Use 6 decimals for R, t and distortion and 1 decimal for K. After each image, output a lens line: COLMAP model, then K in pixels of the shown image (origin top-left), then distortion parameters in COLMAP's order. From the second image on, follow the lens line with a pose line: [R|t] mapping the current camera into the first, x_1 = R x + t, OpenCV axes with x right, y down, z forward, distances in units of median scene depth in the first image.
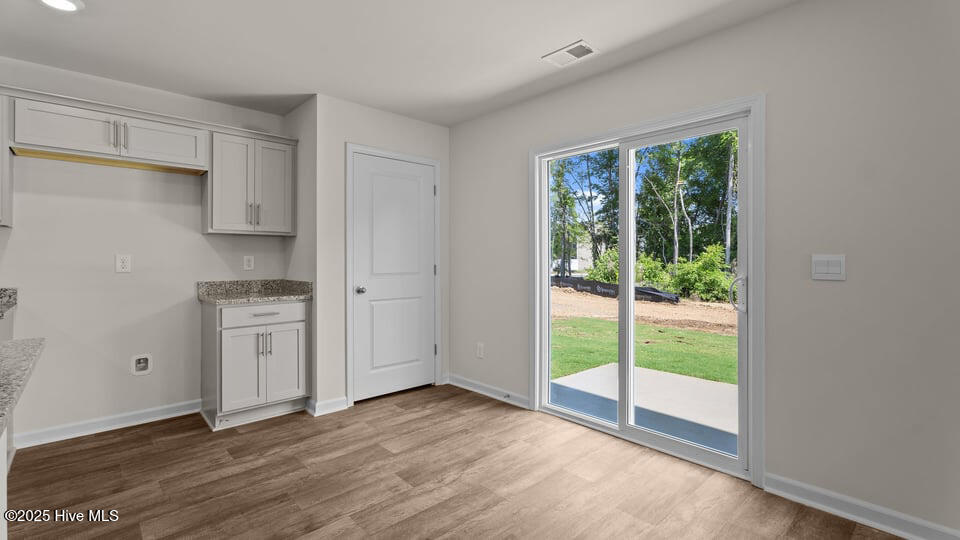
lens RADIAL K [[429.1, 0, 478.0], [0, 429.1, 260.8], [0, 0, 1]] dist [0.001561, -0.001586]
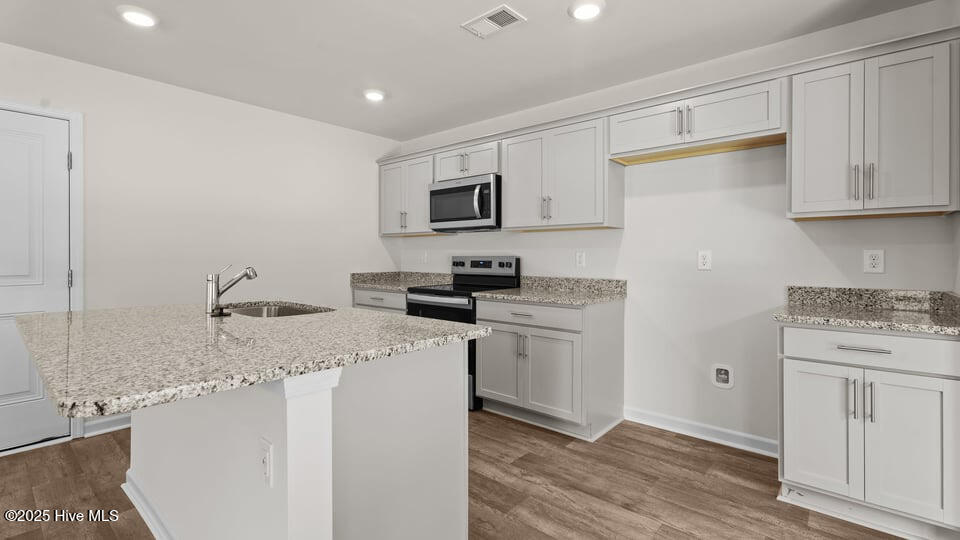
lens RADIAL K [[429.1, 0, 477.8], [0, 429.1, 254.8], [0, 0, 1]] dist [0.001561, -0.001586]
pose [[0.113735, -0.000288, -0.993511, 0.026202], [-0.005911, 0.999982, -0.000967, -0.000760], [0.993494, 0.005982, 0.113731, 0.396728]]
